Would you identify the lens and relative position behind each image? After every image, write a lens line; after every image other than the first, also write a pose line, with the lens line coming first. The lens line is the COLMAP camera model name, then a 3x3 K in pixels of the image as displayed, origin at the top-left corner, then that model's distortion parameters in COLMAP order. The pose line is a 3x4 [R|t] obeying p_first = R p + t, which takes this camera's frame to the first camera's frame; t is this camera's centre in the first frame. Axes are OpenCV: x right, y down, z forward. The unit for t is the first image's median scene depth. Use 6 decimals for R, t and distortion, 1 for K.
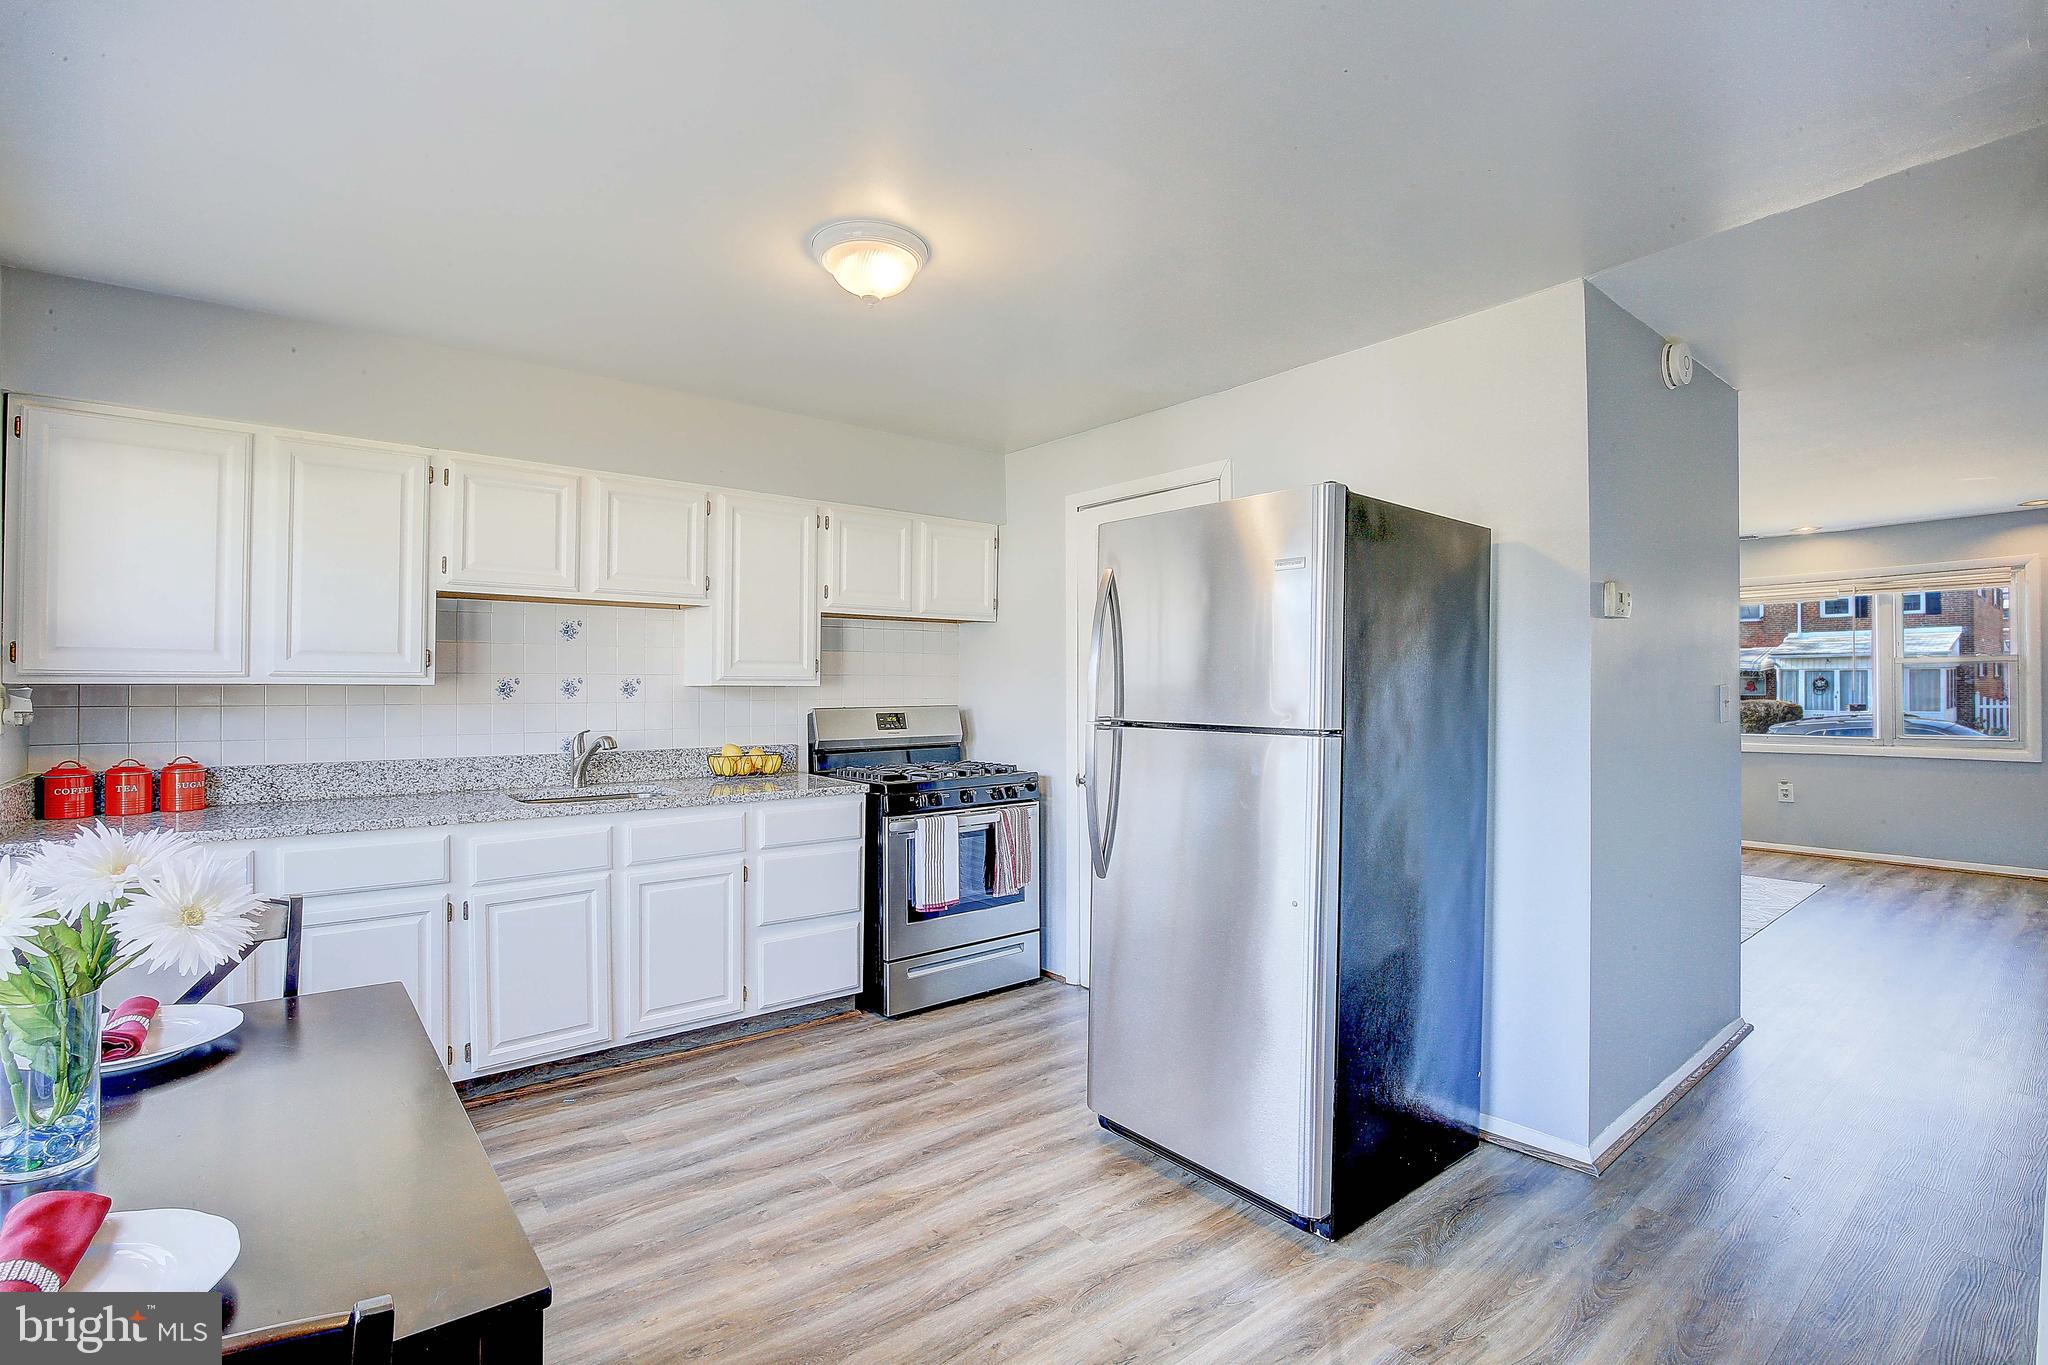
lens RADIAL K [[951.9, 0, 1003.9], [0, 951.9, 633.8], [0, 0, 1]] dist [-0.032344, 0.007857]
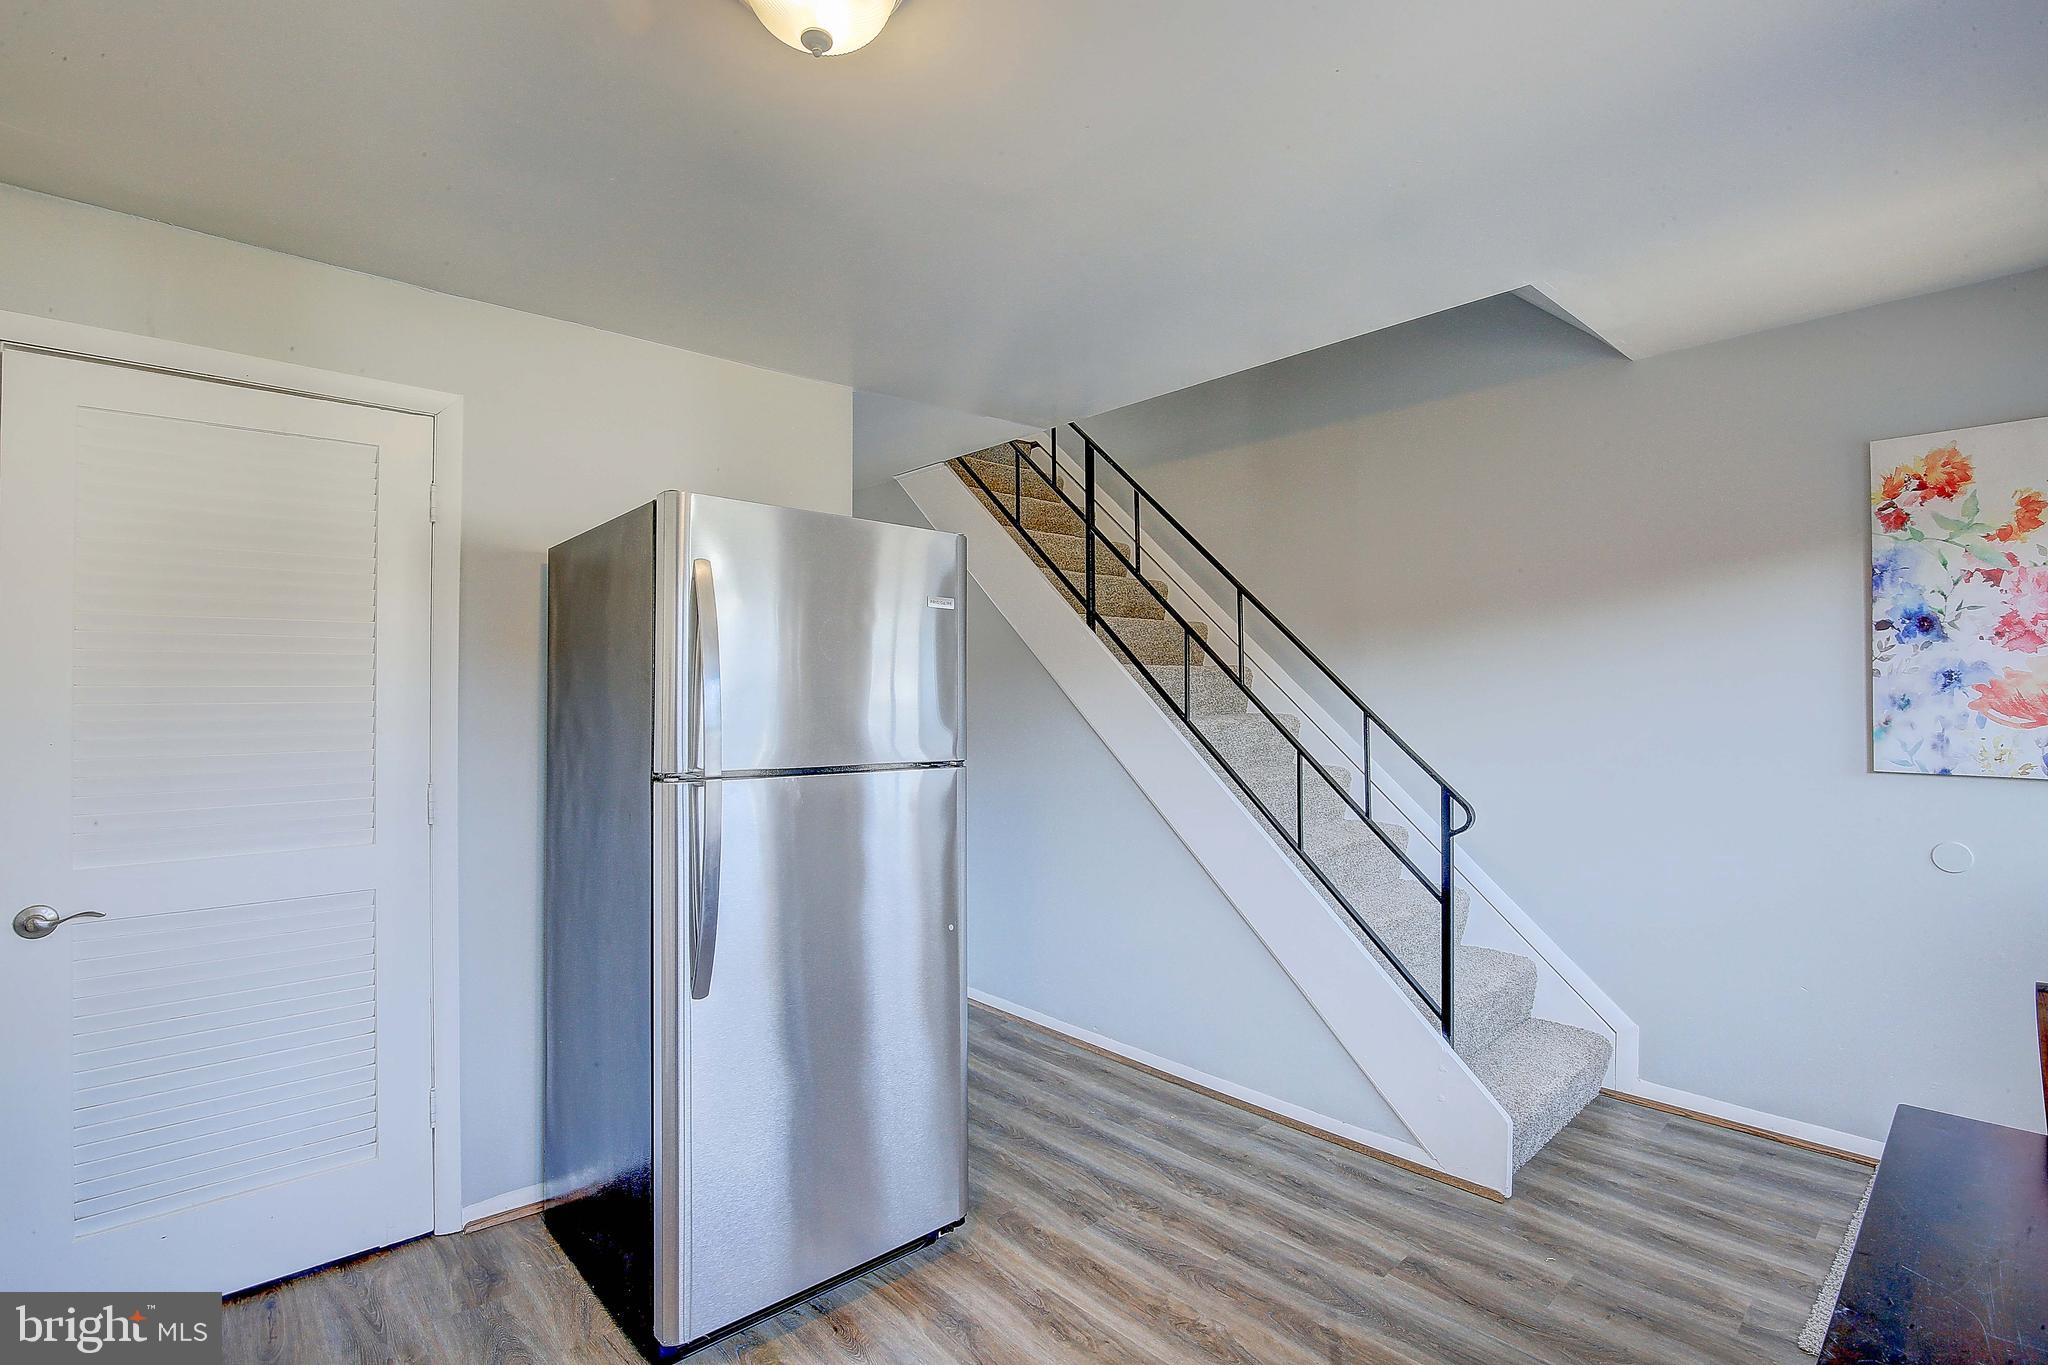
lens RADIAL K [[951.9, 0, 1019.2], [0, 951.9, 686.4], [0, 0, 1]] dist [-0.032344, 0.007857]
pose [[-0.067378, 0.011171, 0.997665, -0.703580], [-0.059562, 0.998109, -0.015198, 0.029083], [-0.995948, -0.060447, -0.066585, 0.968148]]
